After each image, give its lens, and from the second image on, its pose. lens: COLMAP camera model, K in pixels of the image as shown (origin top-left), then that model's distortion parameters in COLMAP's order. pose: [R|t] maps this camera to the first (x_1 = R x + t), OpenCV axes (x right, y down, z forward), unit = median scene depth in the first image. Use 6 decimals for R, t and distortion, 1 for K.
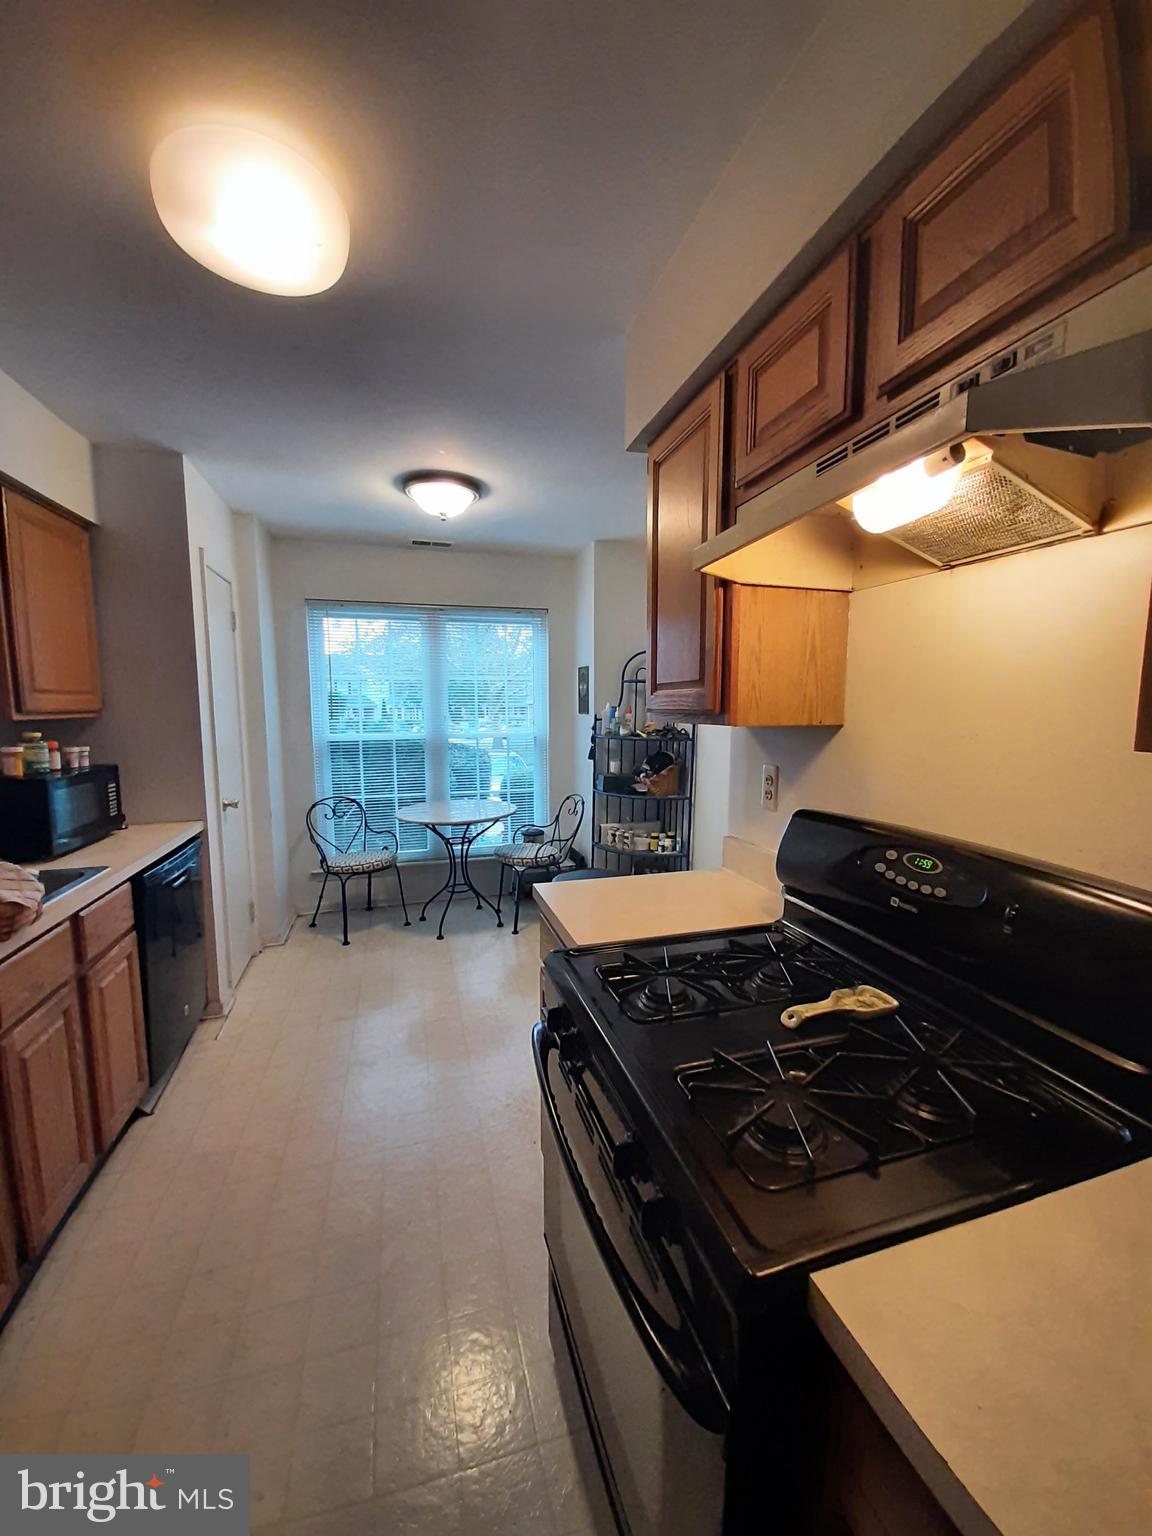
lens RADIAL K [[603.0, 0, 583.8], [0, 603.0, 767.0], [0, 0, 1]] dist [0.003999, -0.004816]
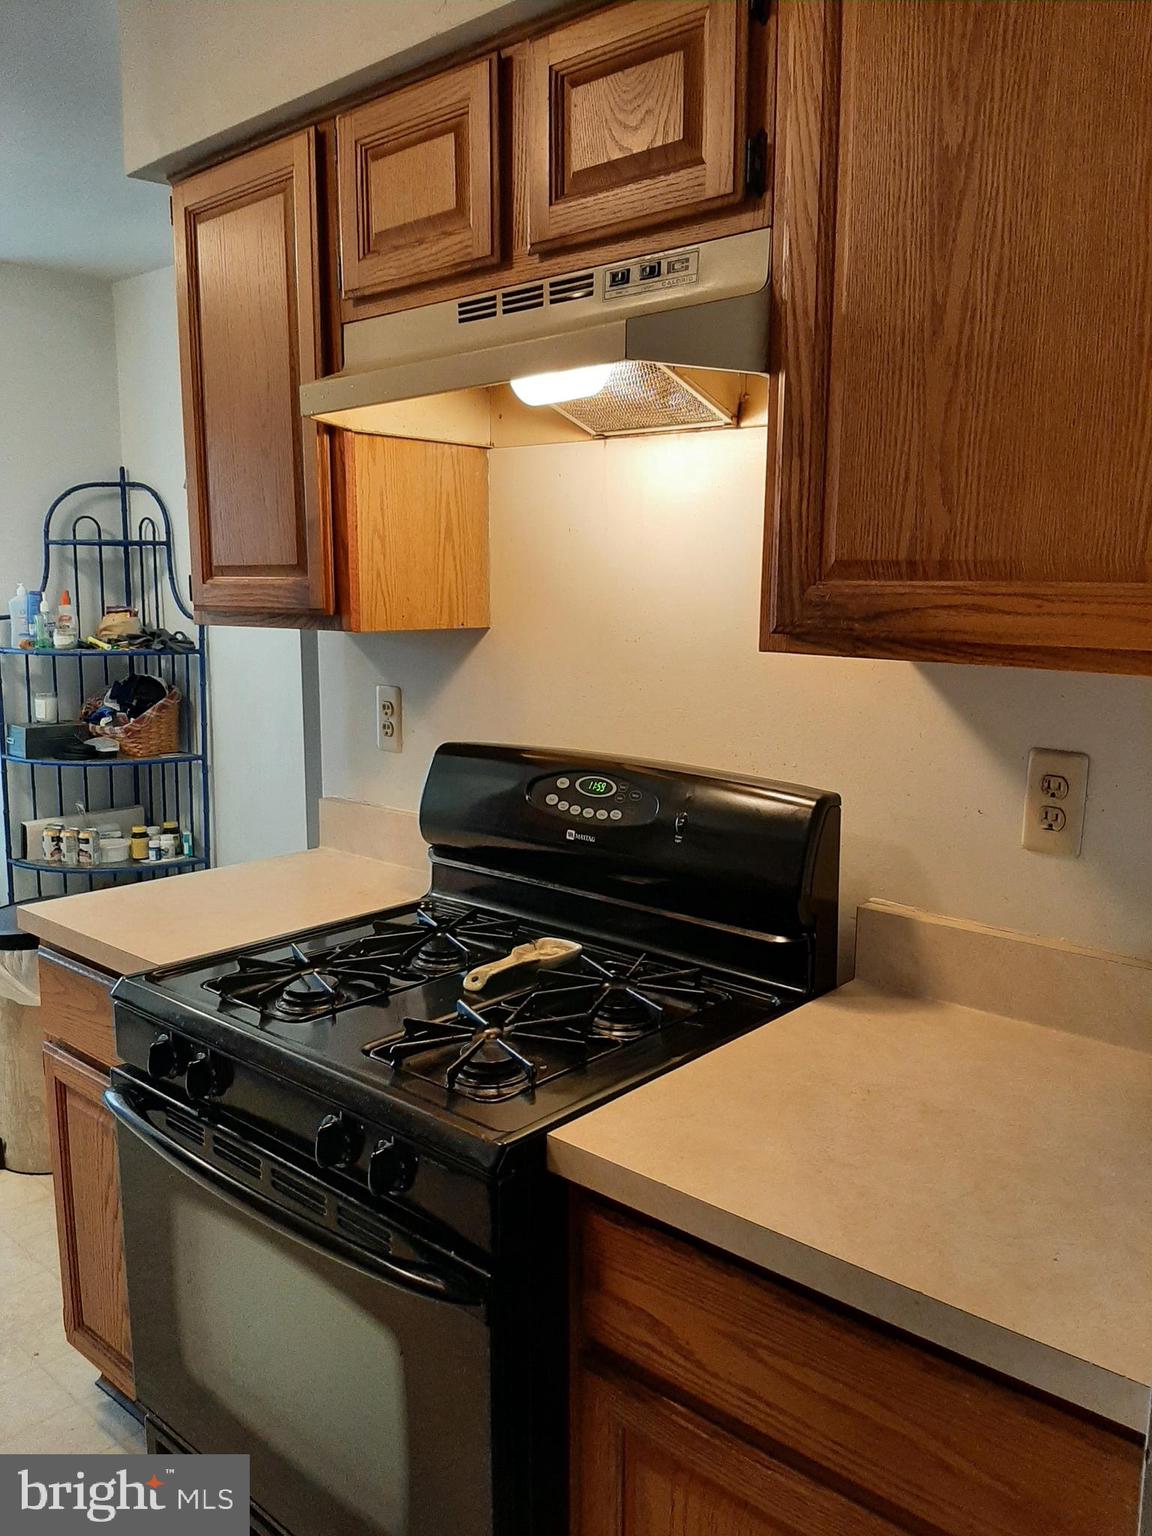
lens RADIAL K [[1175.7, 0, 582.8], [0, 1175.7, 776.6], [0, 0, 1]] dist [-0.007433, -0.000612]
pose [[0.856587, -0.085574, 0.508858, -0.267789], [0.052183, 0.995463, 0.079564, 0.006815], [-0.513358, -0.041600, 0.857166, -0.374765]]
